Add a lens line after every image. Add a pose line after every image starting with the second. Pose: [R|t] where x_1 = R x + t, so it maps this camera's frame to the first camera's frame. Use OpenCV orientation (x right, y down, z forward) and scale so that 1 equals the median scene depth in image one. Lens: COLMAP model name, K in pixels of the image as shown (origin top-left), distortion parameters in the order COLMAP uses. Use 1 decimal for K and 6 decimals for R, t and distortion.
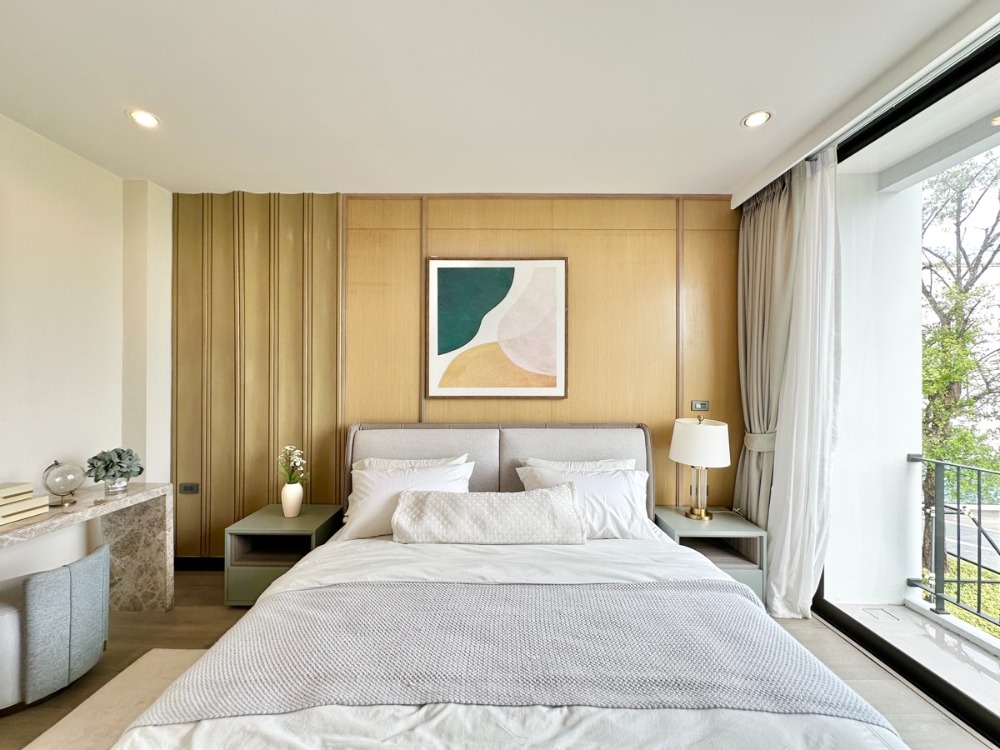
lens RADIAL K [[410.1, 0, 485.2], [0, 410.1, 374.0], [0, 0, 1]] dist [0.001410, 0.000446]
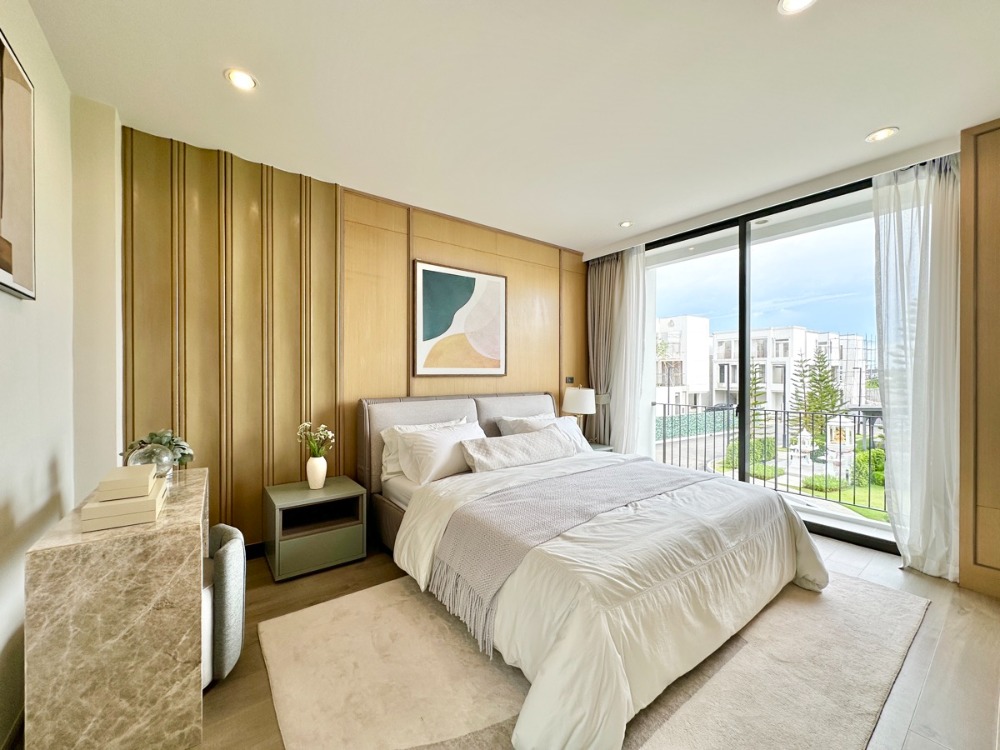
lens RADIAL K [[410.1, 0, 485.2], [0, 410.1, 374.0], [0, 0, 1]] dist [0.001410, 0.000446]
pose [[0.794838, -0.001940, 0.606819, -0.716560], [-0.005488, 0.999931, 0.010385, 0.038384], [-0.606797, -0.011585, 0.794772, -0.085303]]
